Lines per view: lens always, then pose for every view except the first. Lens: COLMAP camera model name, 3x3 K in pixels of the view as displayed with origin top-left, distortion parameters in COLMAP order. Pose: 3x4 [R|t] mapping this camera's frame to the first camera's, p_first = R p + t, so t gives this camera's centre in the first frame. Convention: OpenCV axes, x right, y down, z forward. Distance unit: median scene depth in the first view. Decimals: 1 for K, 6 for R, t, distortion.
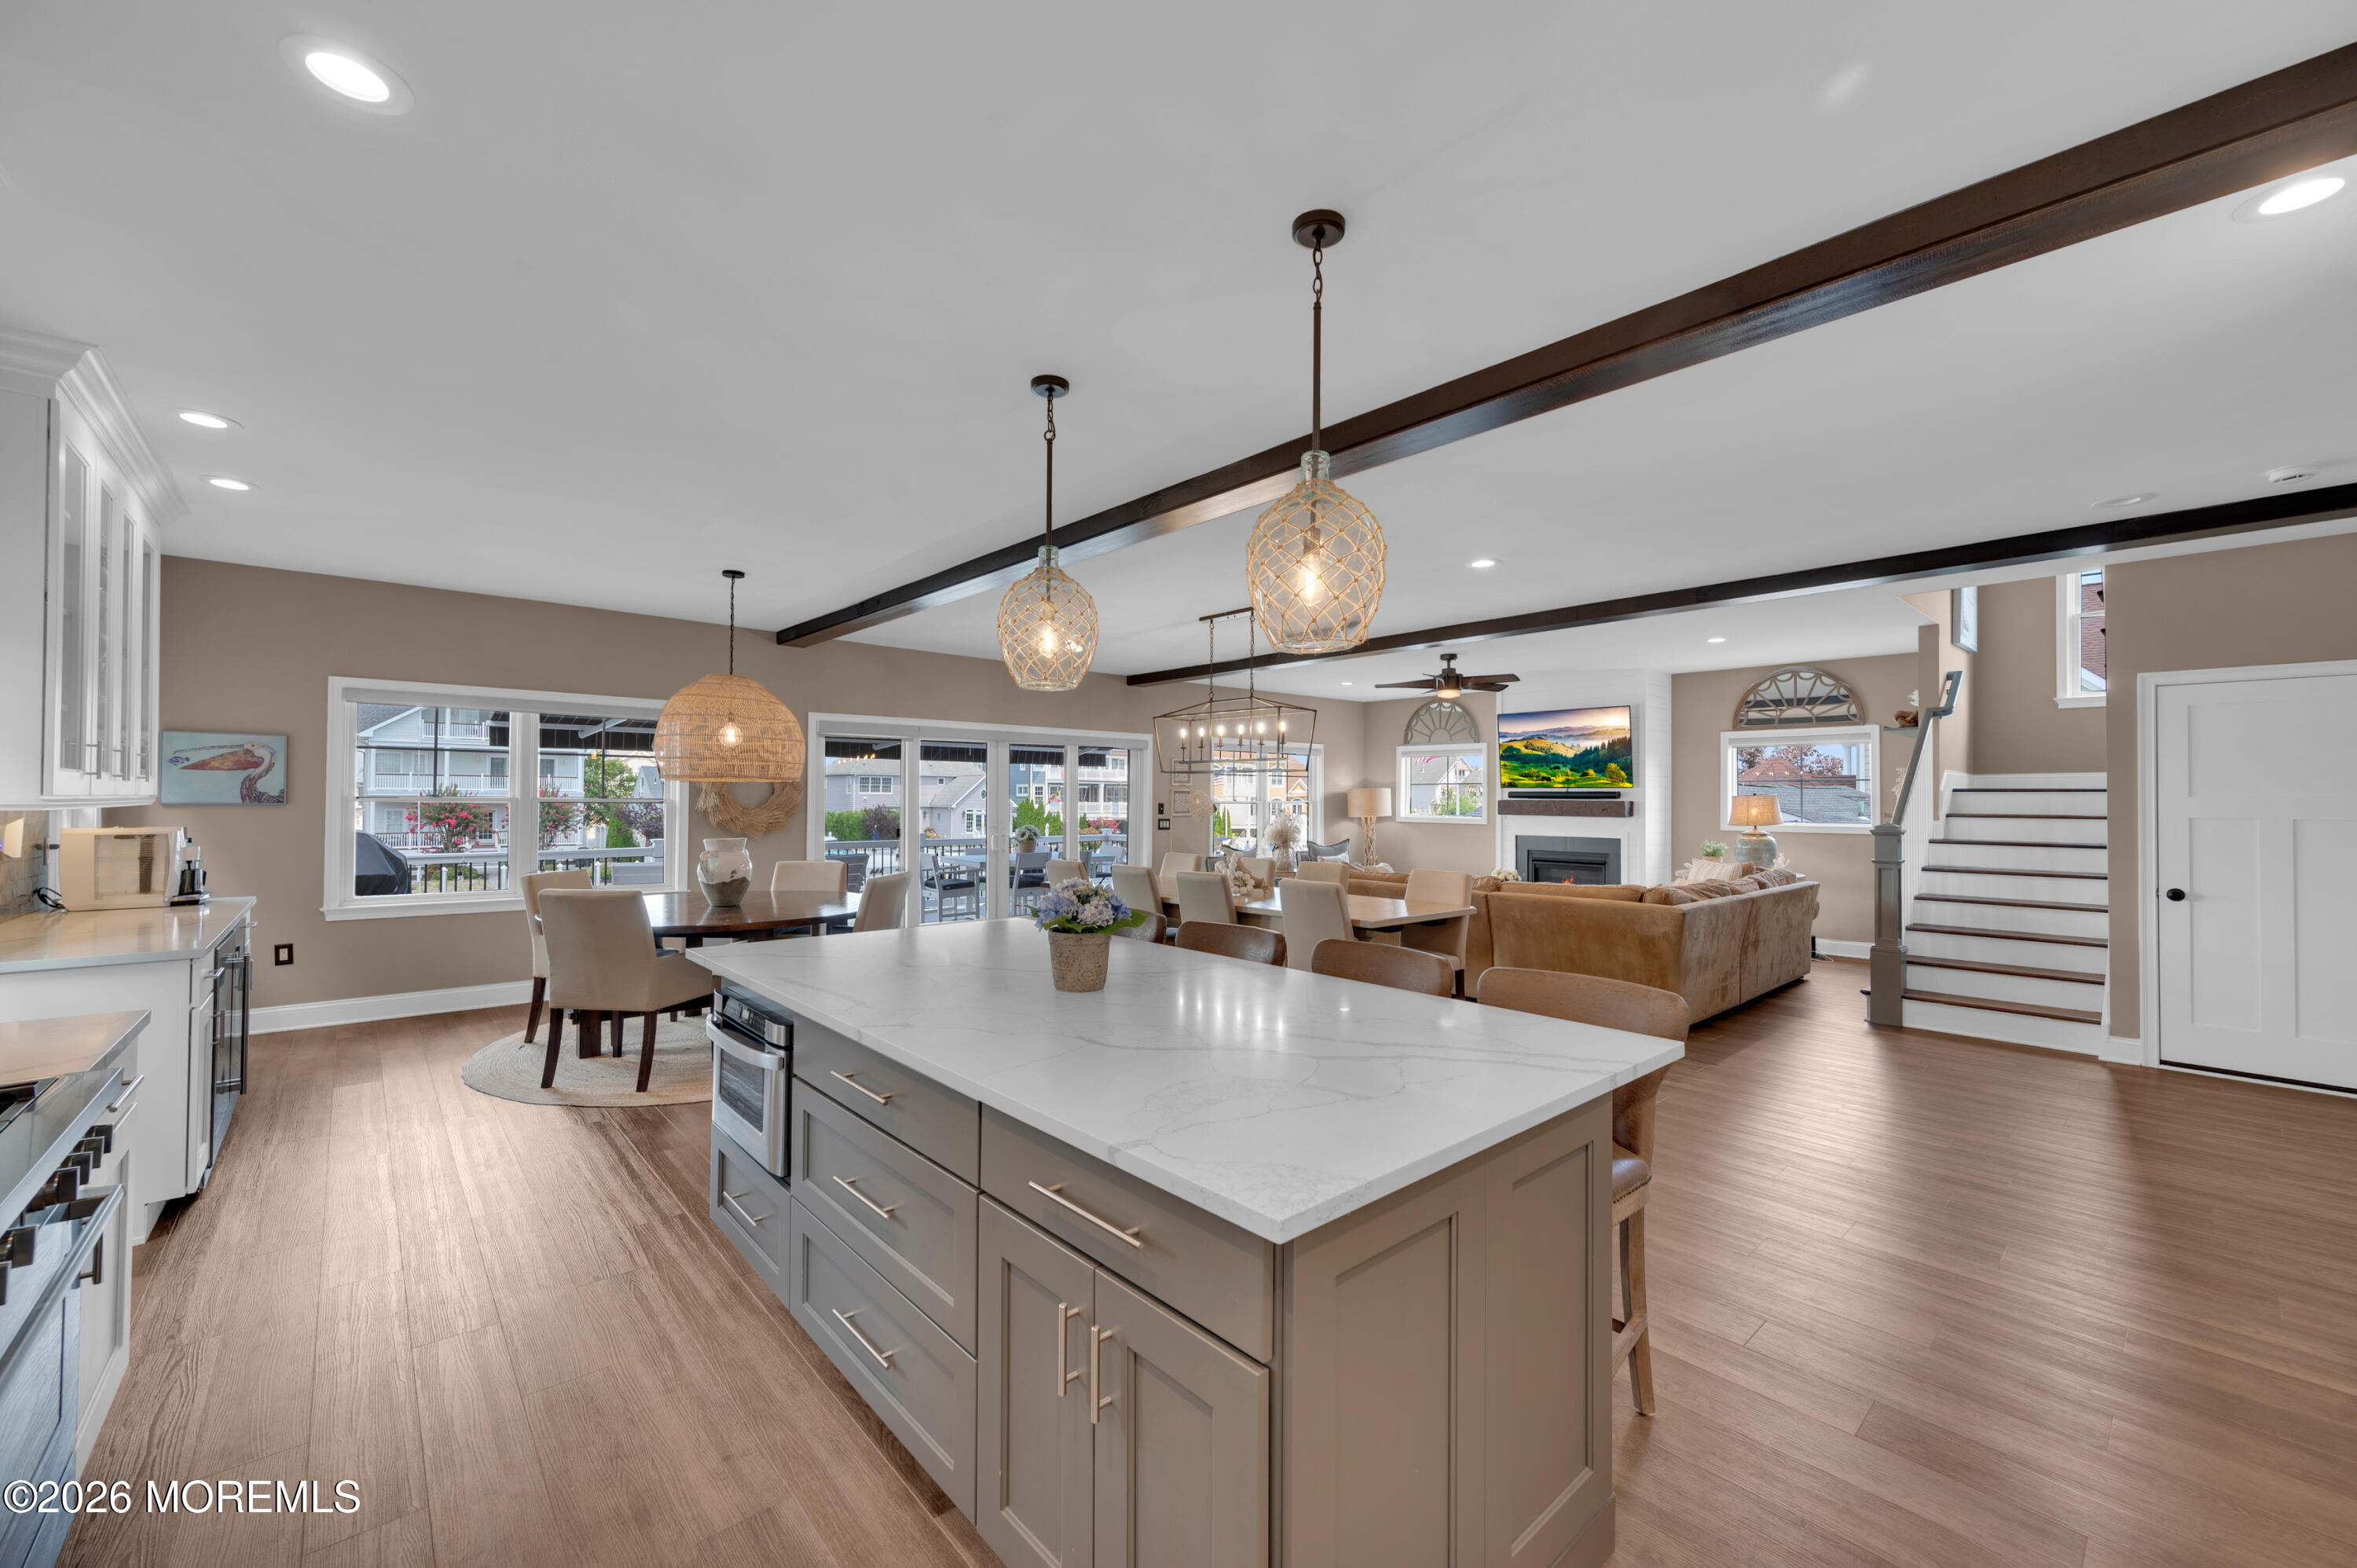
lens RADIAL K [[929.7, 0, 1170.9], [0, 929.7, 786.1], [0, 0, 1]] dist [0.001931, -0.000080]
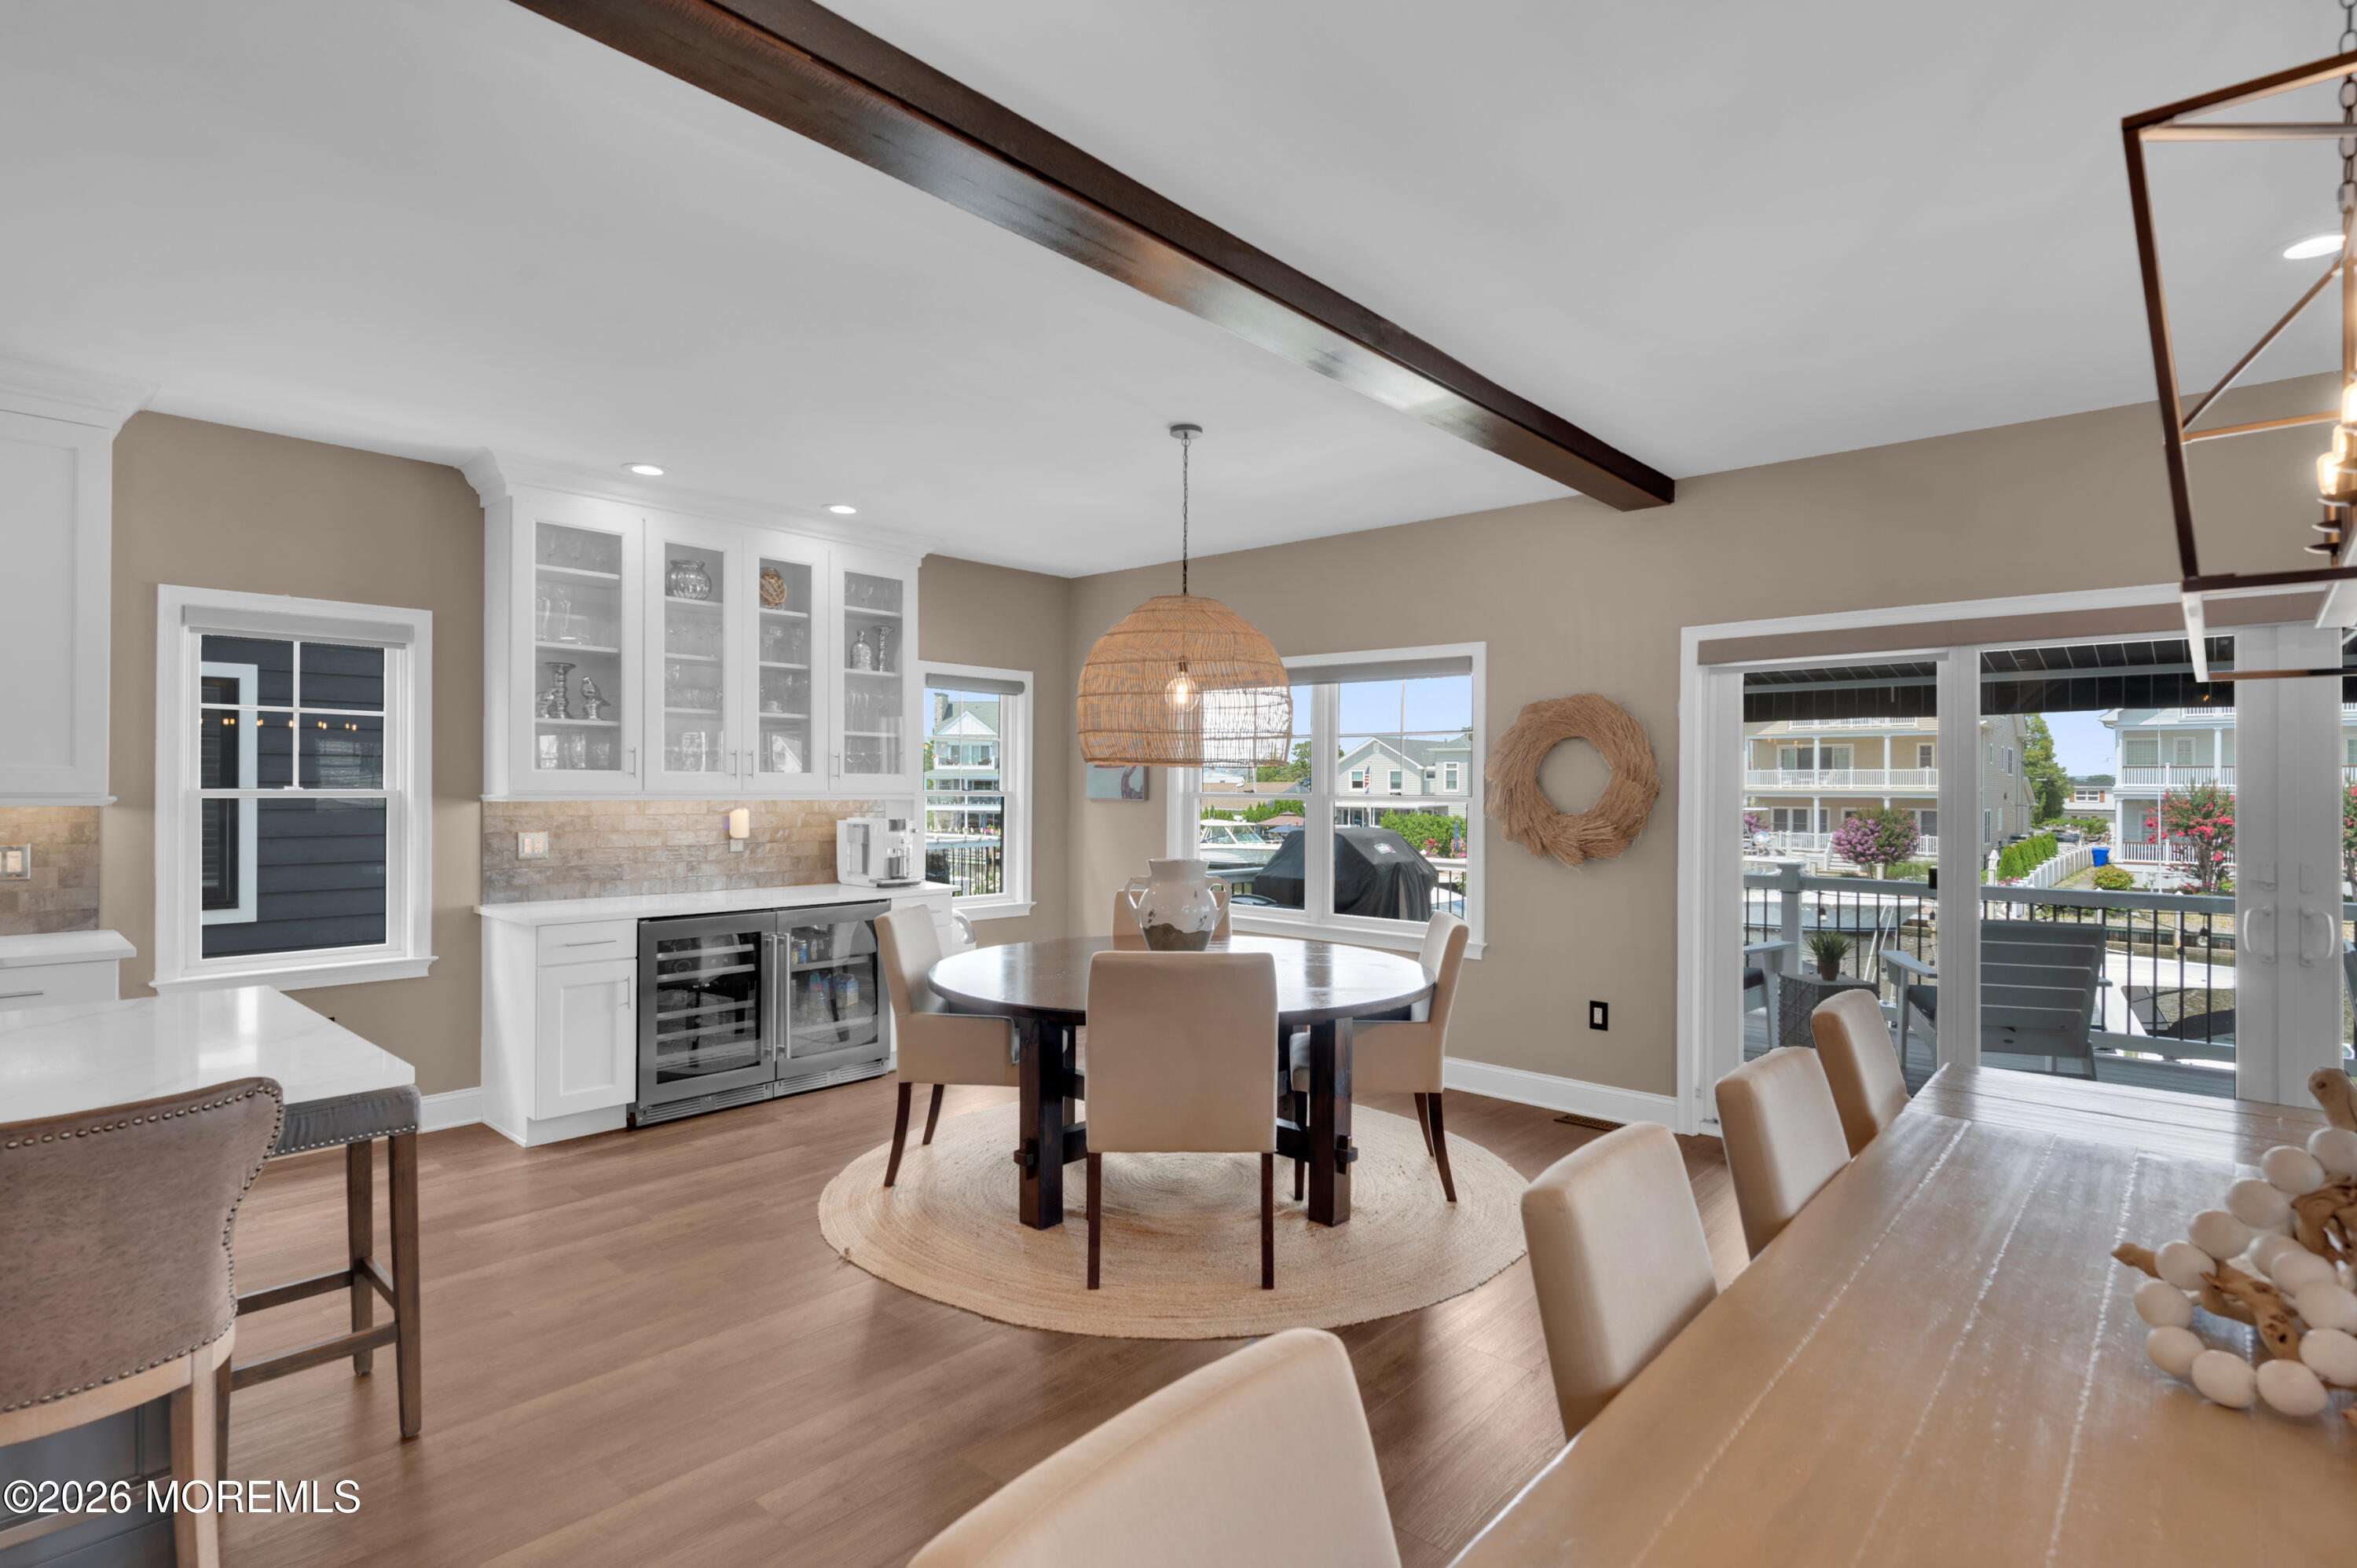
lens RADIAL K [[1160.6, 0, 1182.6], [0, 1160.6, 808.9], [0, 0, 1]] dist [-0.008510, 0.001310]
pose [[0.112228, 0.014436, -0.993578, 0.173751], [0.007906, 0.999850, 0.015420, 0.005882], [0.993651, -0.009586, 0.112097, 0.532462]]
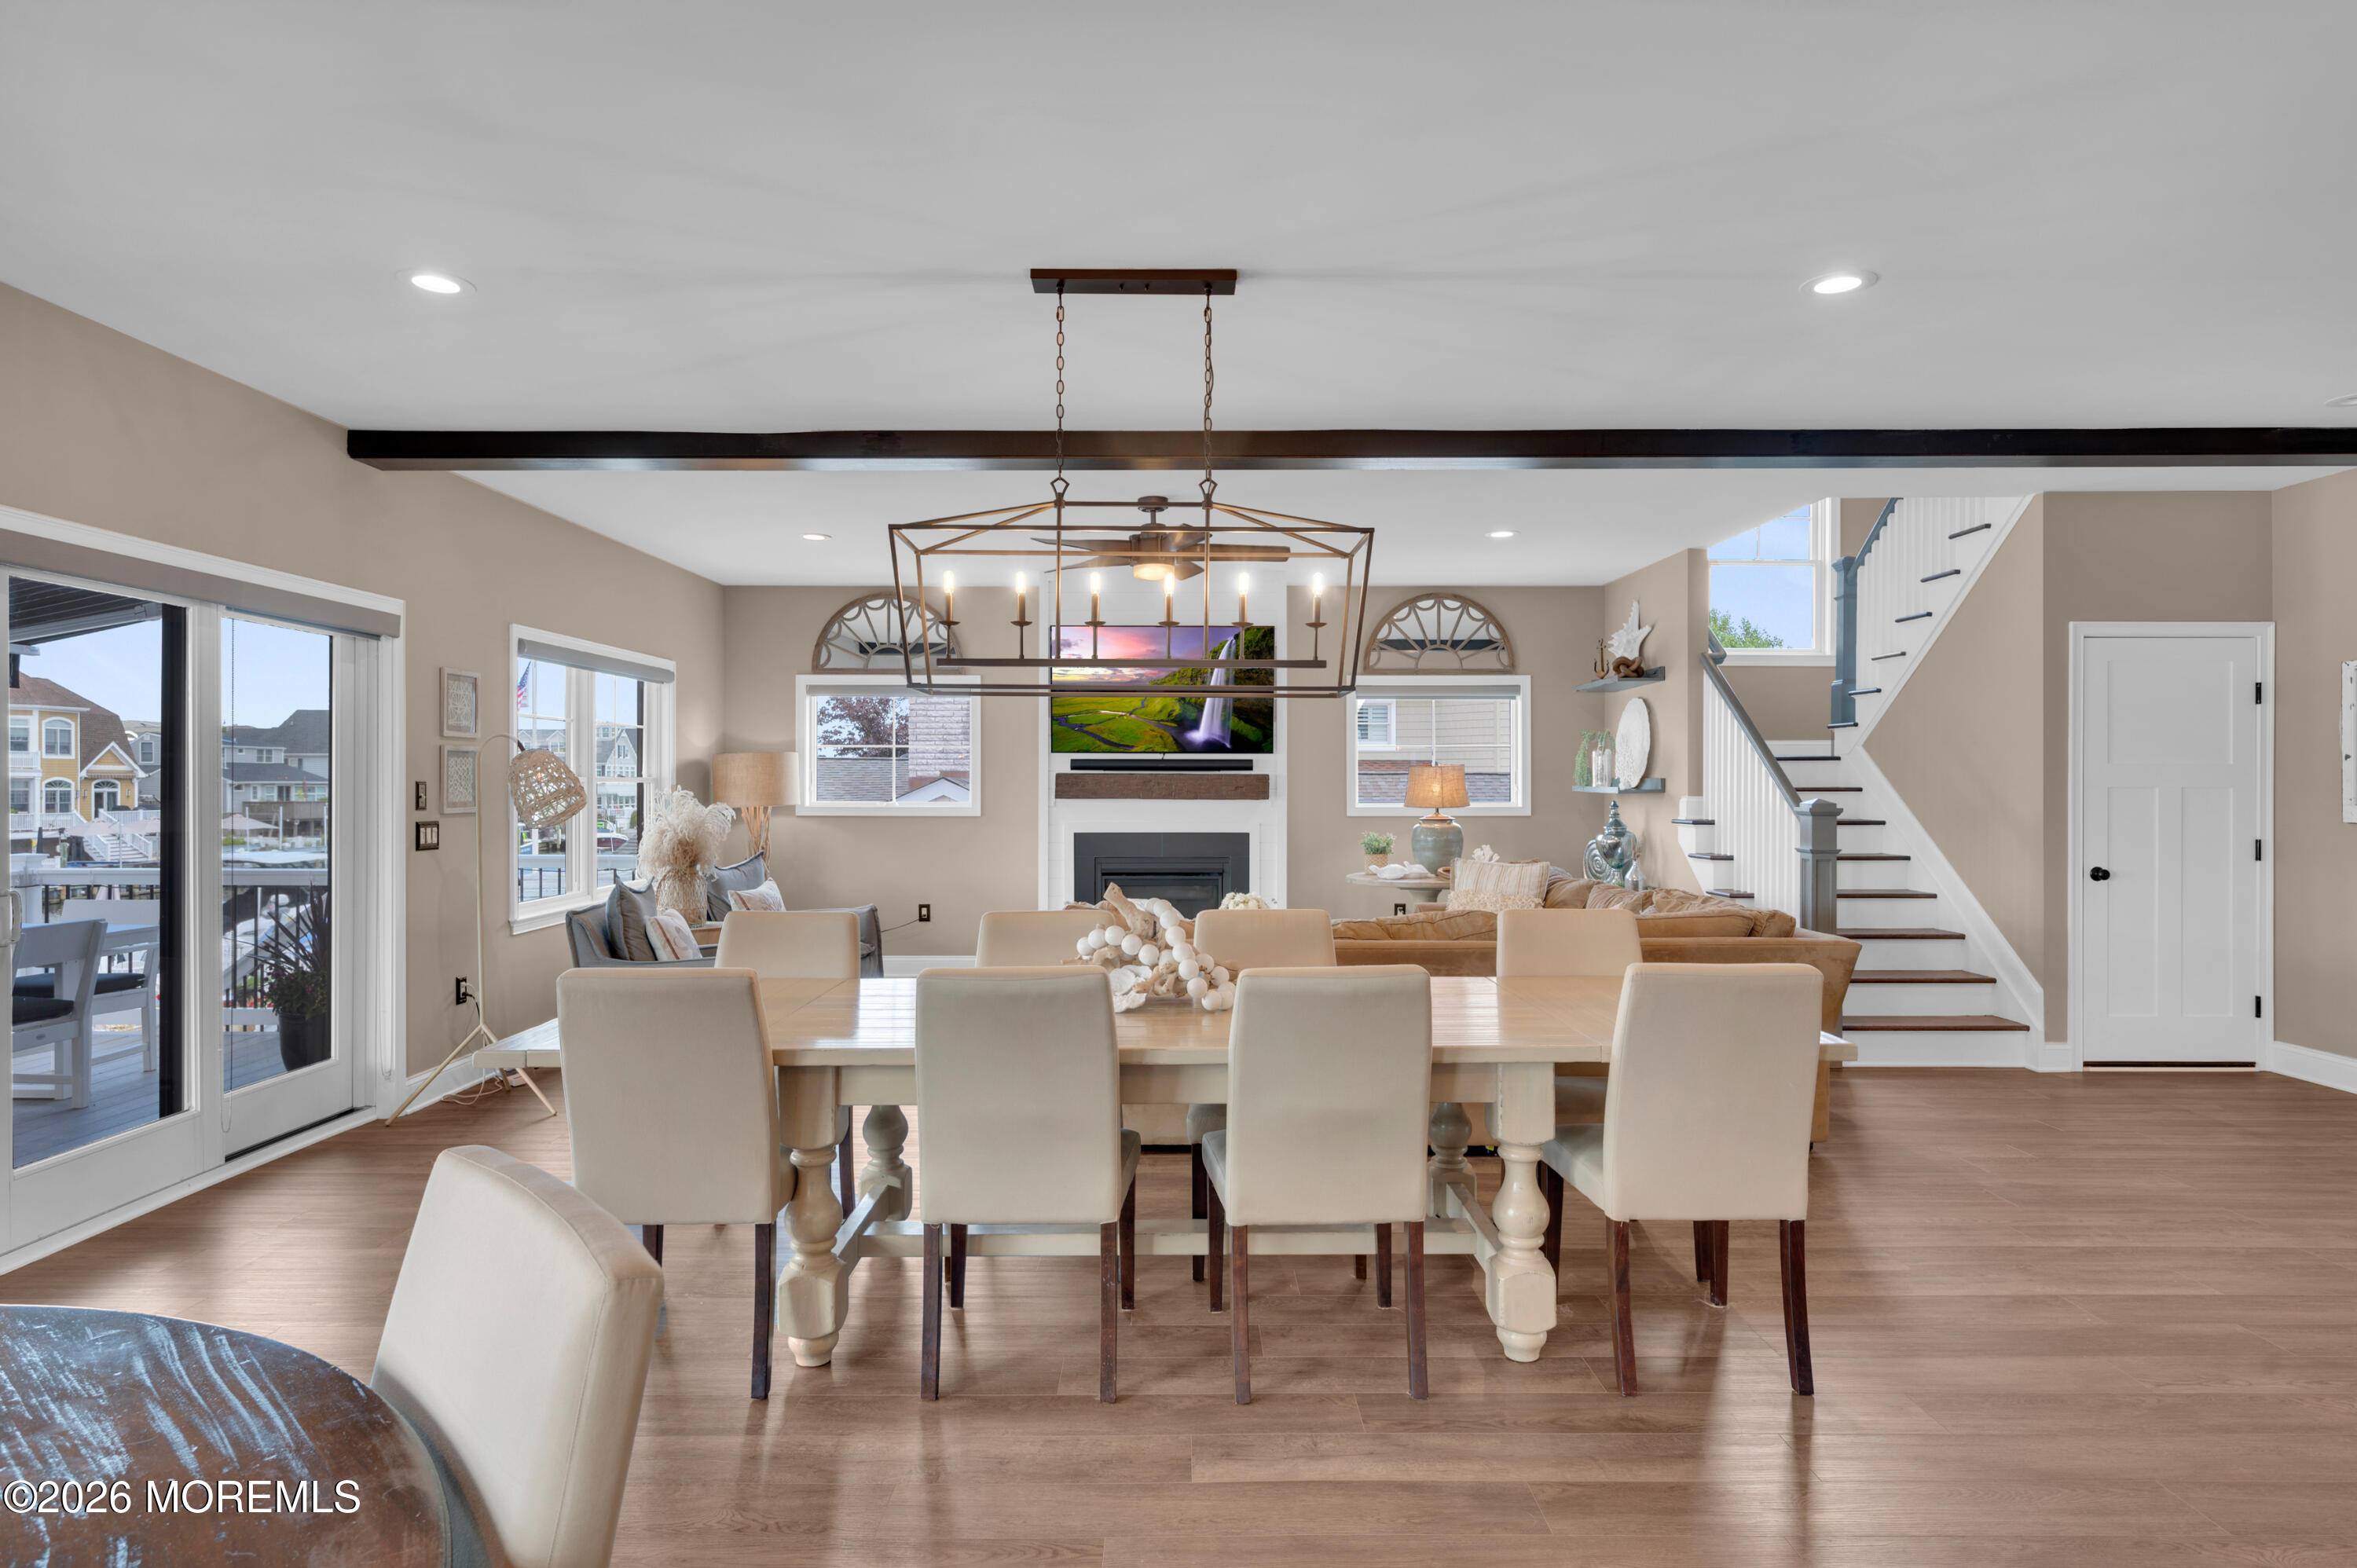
lens RADIAL K [[1318.7, 0, 1172.1], [0, 1318.7, 772.4], [0, 0, 1]] dist [-0.004124, 0.000262]
pose [[0.658734, 0.001028, 0.752375, -0.233096], [-0.007437, 0.999959, 0.005146, 0.010503], [-0.752339, -0.008985, 0.658715, 0.438489]]
